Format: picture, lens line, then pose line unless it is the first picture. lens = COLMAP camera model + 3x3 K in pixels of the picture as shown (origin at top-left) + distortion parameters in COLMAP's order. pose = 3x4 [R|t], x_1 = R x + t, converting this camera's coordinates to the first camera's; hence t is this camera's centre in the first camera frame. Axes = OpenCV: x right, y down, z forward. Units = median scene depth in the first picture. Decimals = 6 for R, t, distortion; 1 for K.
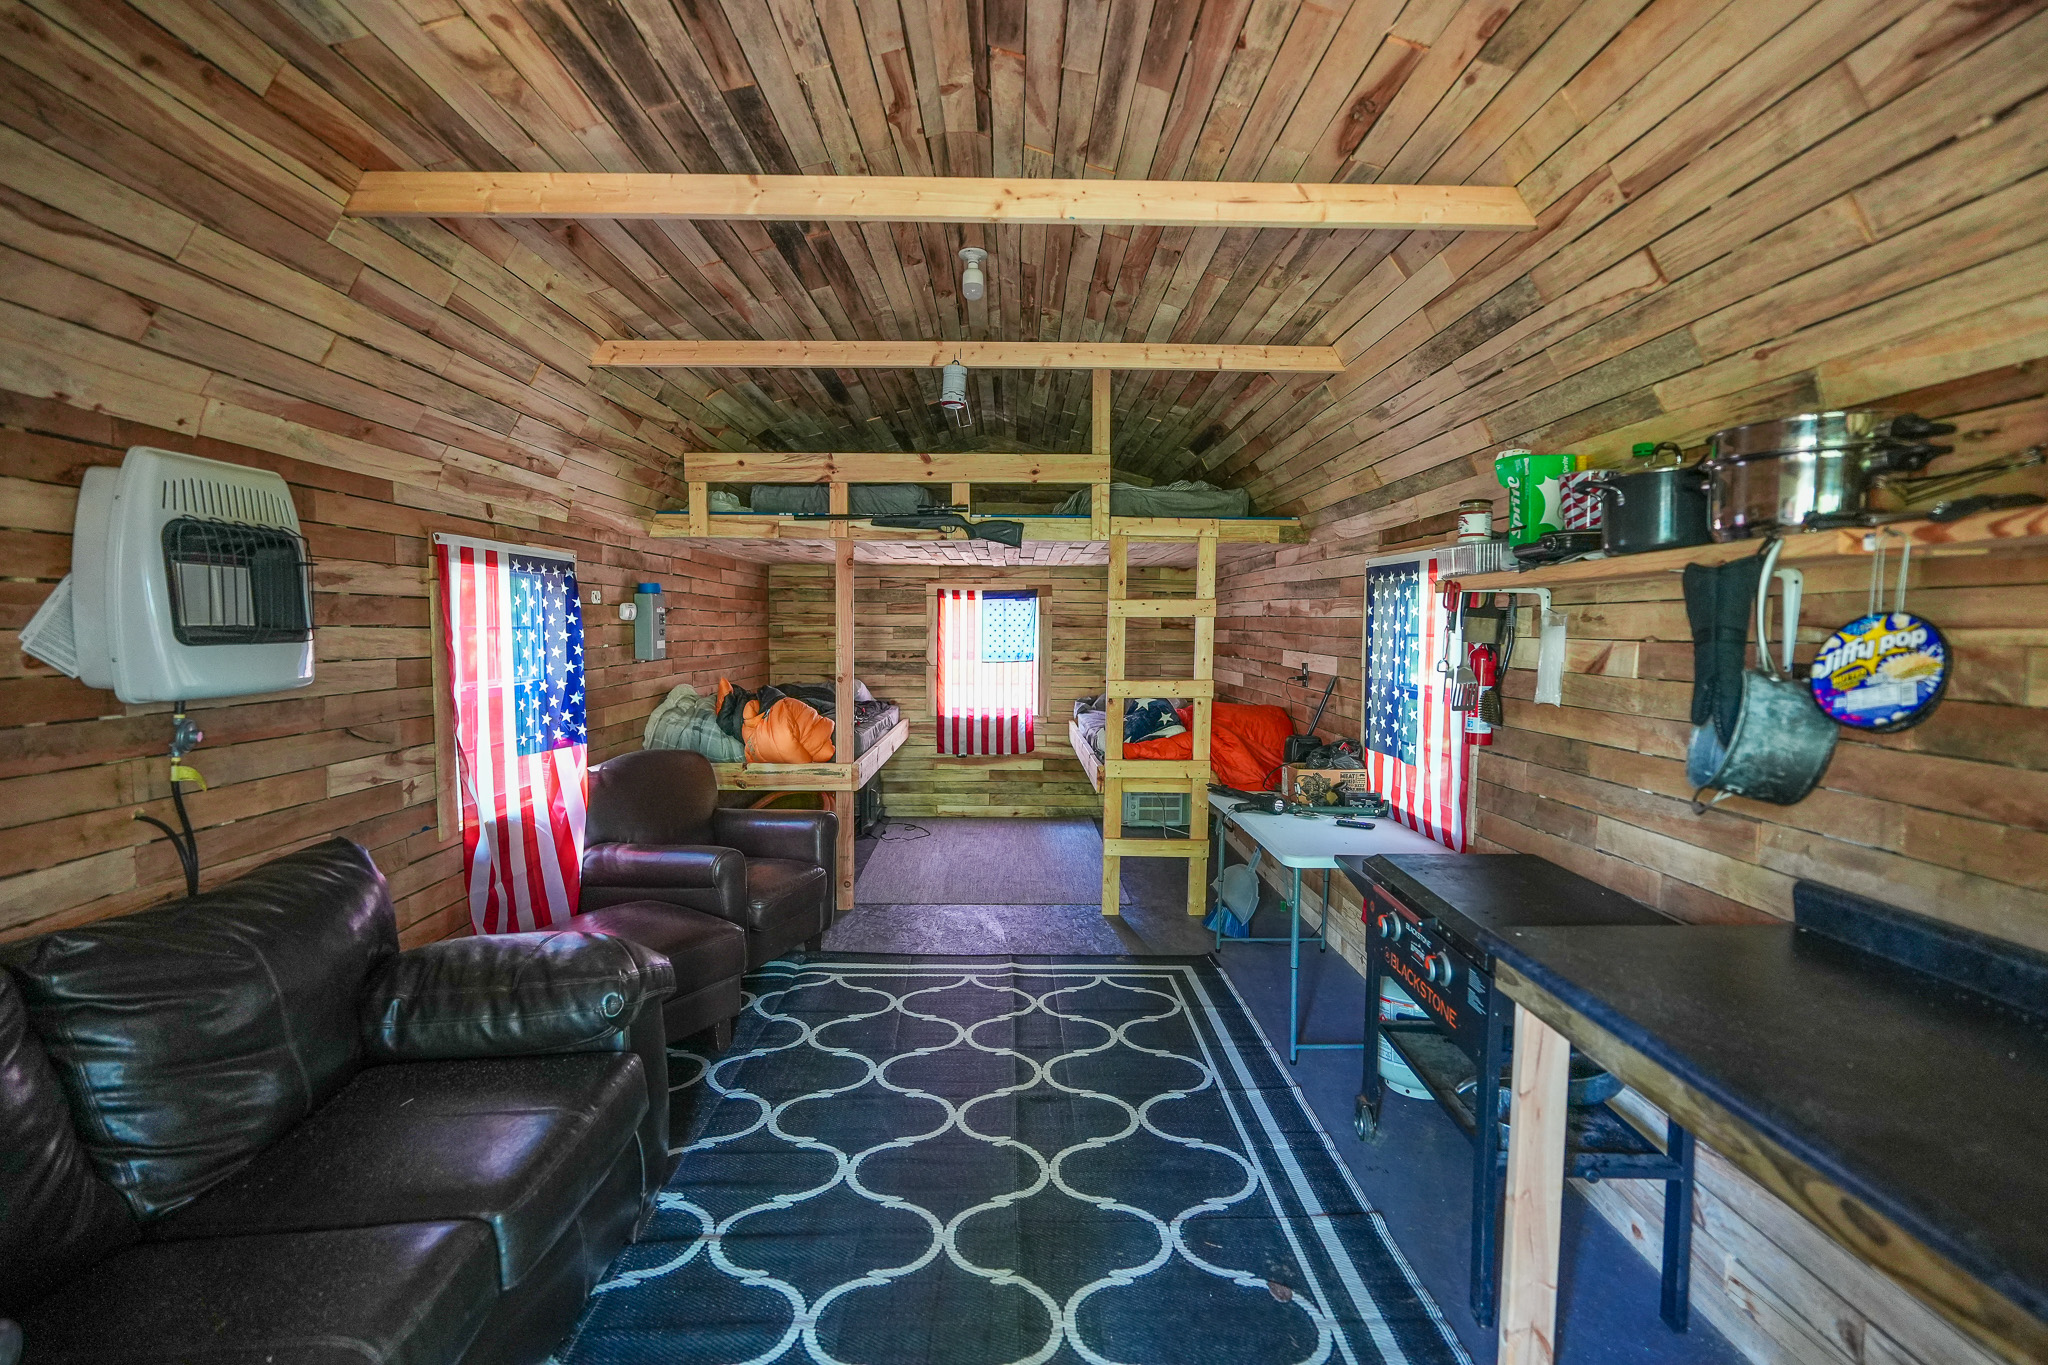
lens RADIAL K [[906.8, 0, 1023.9], [0, 906.8, 686.3], [0, 0, 1]] dist [-0.018007, 0.007486]
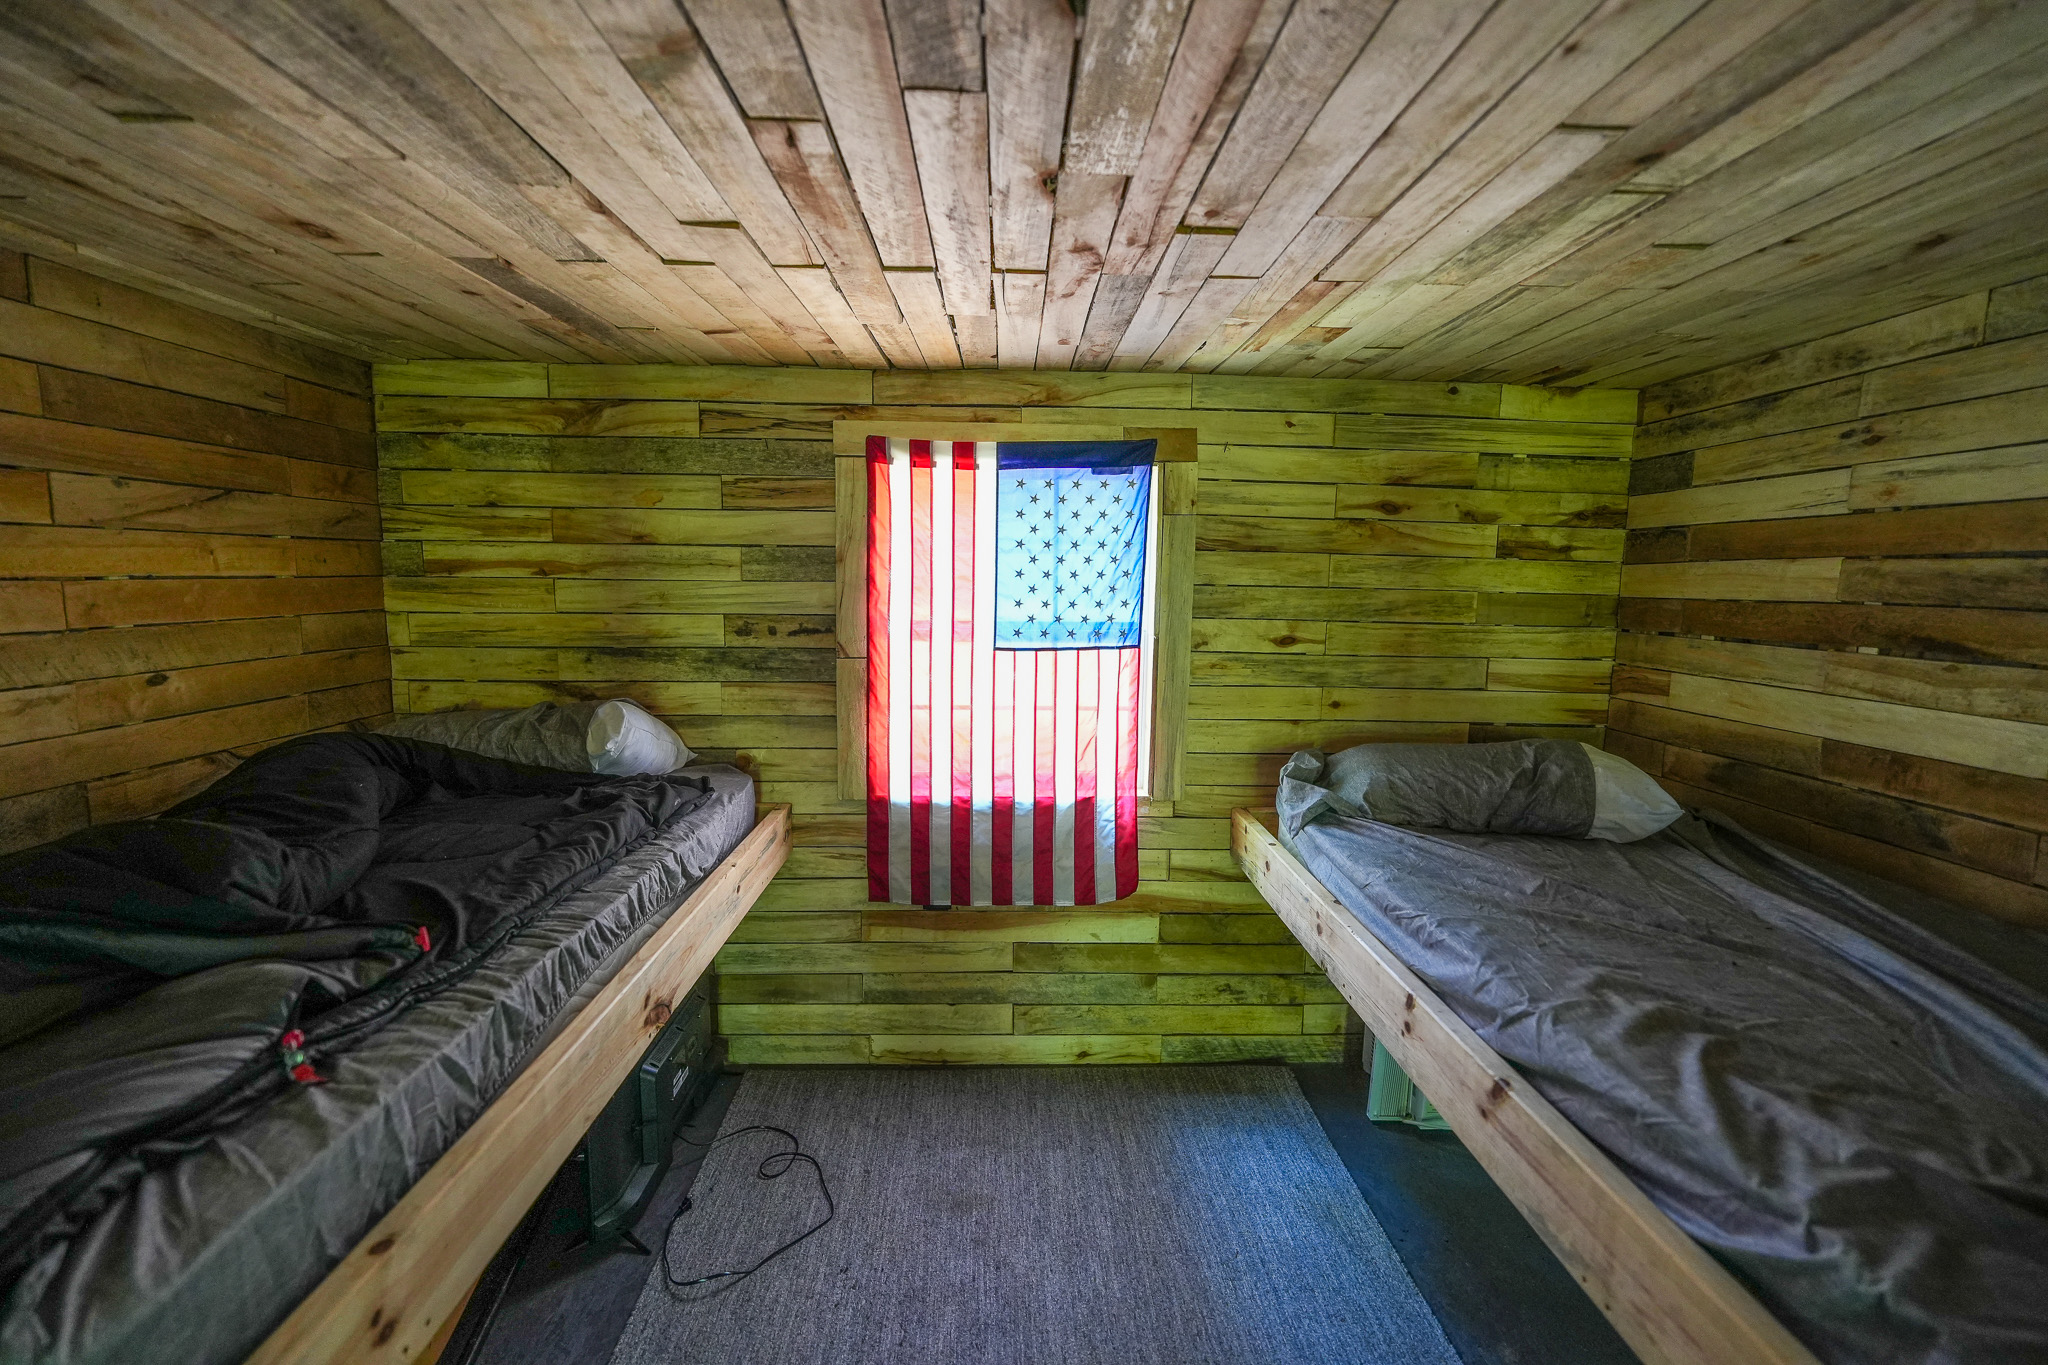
lens RADIAL K [[906.8, 0, 1032.3], [0, 906.8, 670.0], [0, 0, 1]] dist [-0.018007, 0.007486]
pose [[0.999637, 0.004475, 0.026582, -0.087234], [-0.005470, 0.999283, 0.037463, -0.067526], [-0.026395, -0.037595, 0.998944, 1.372753]]
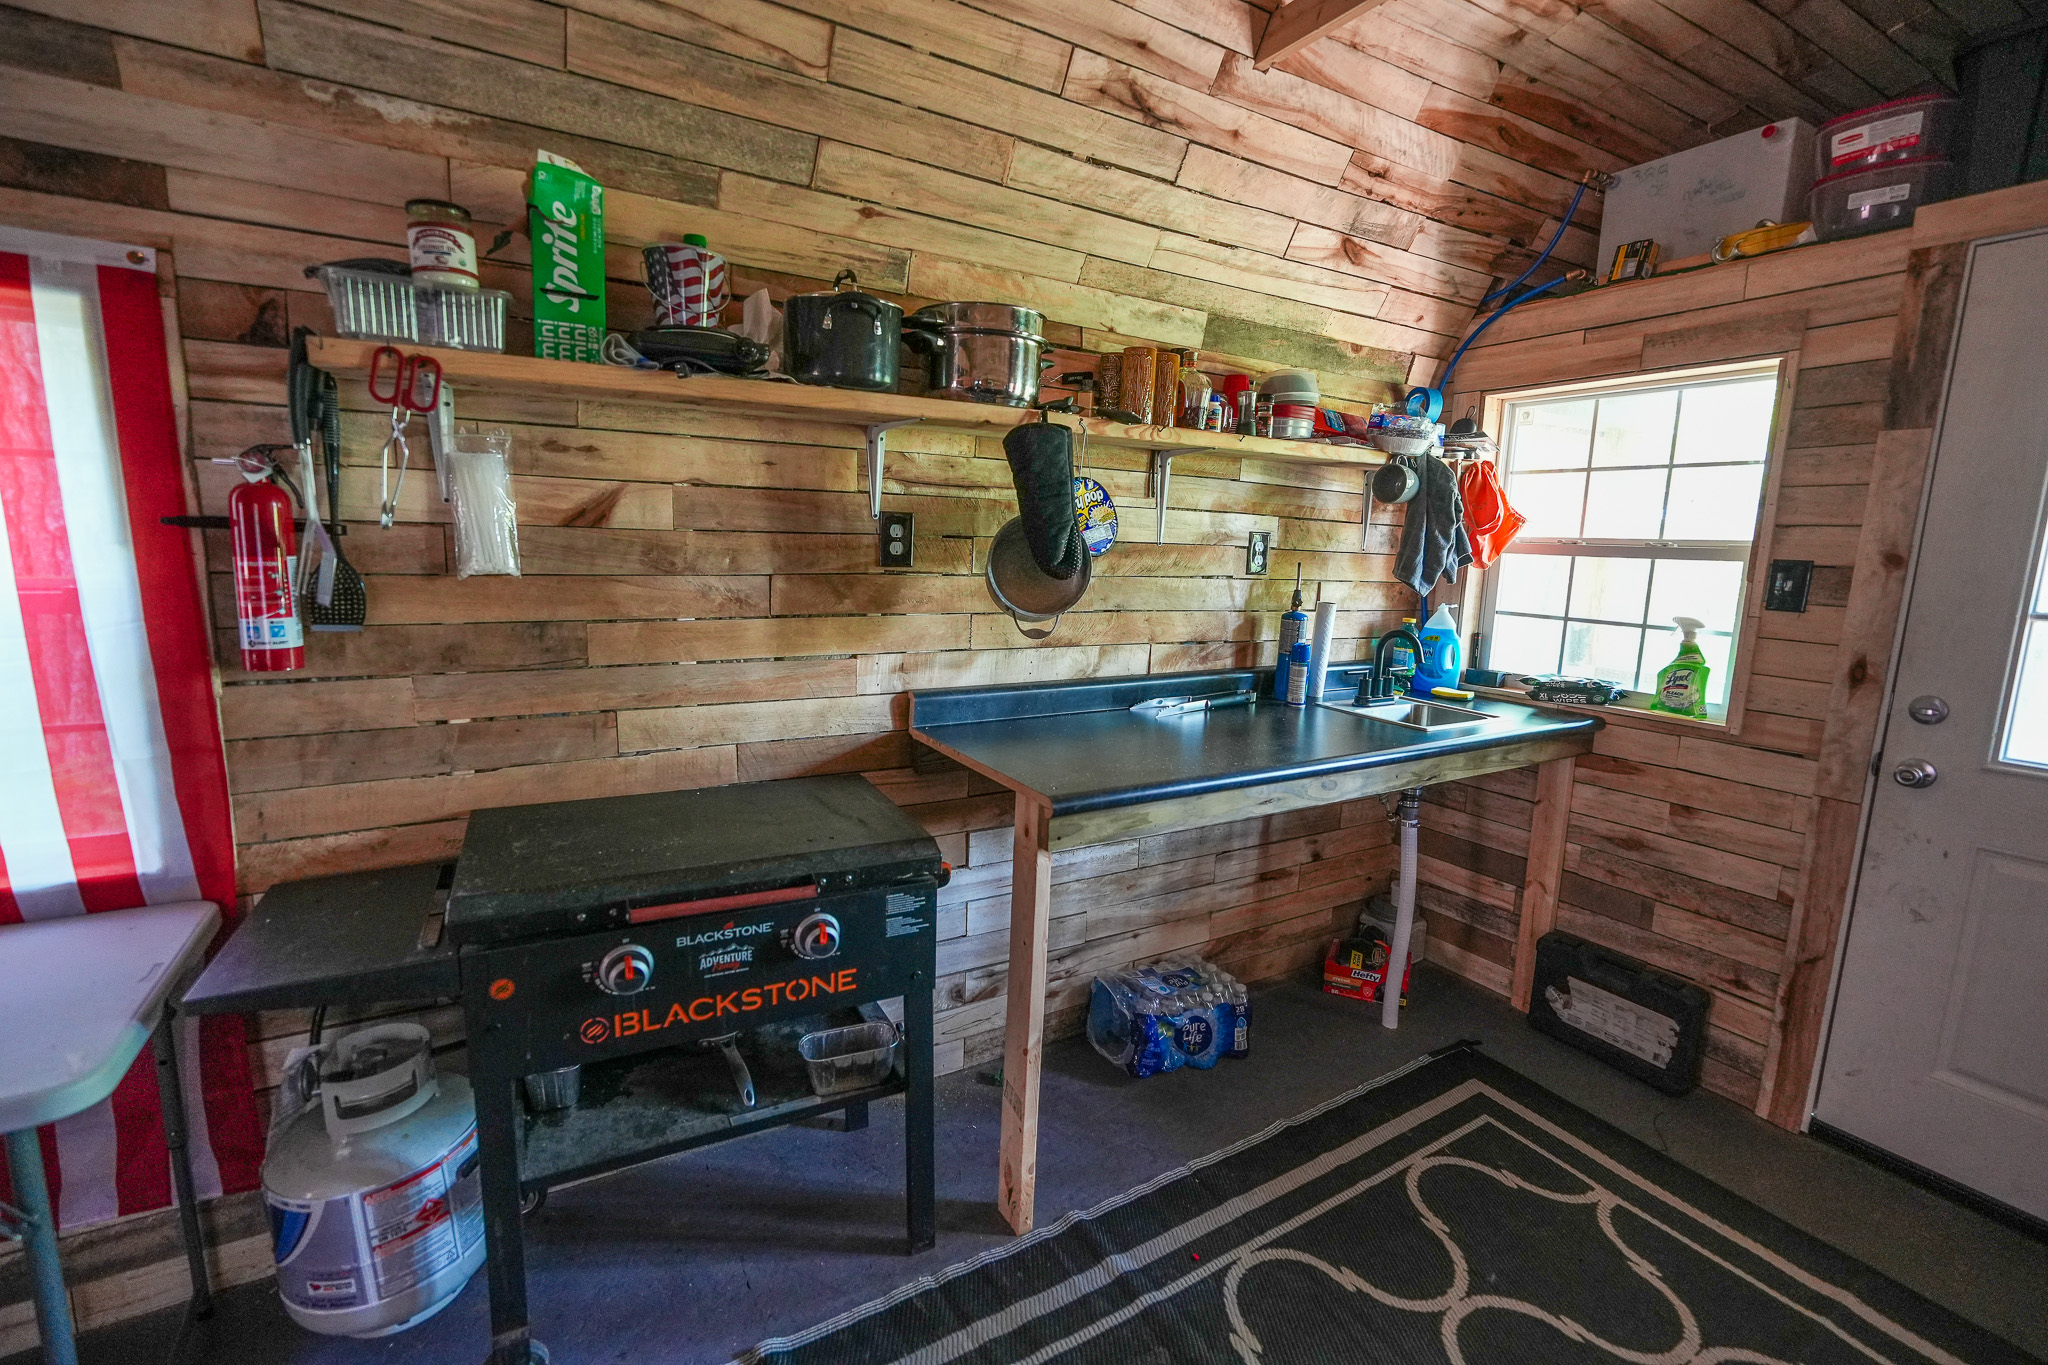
lens RADIAL K [[906.8, 0, 1022.9], [0, 906.8, 683.3], [0, 0, 1]] dist [-0.018007, 0.007486]
pose [[-0.496828, -0.160941, 0.852796, -0.138505], [0.022192, 0.979977, 0.197872, -0.018797], [-0.867565, 0.117234, -0.483308, 0.766587]]
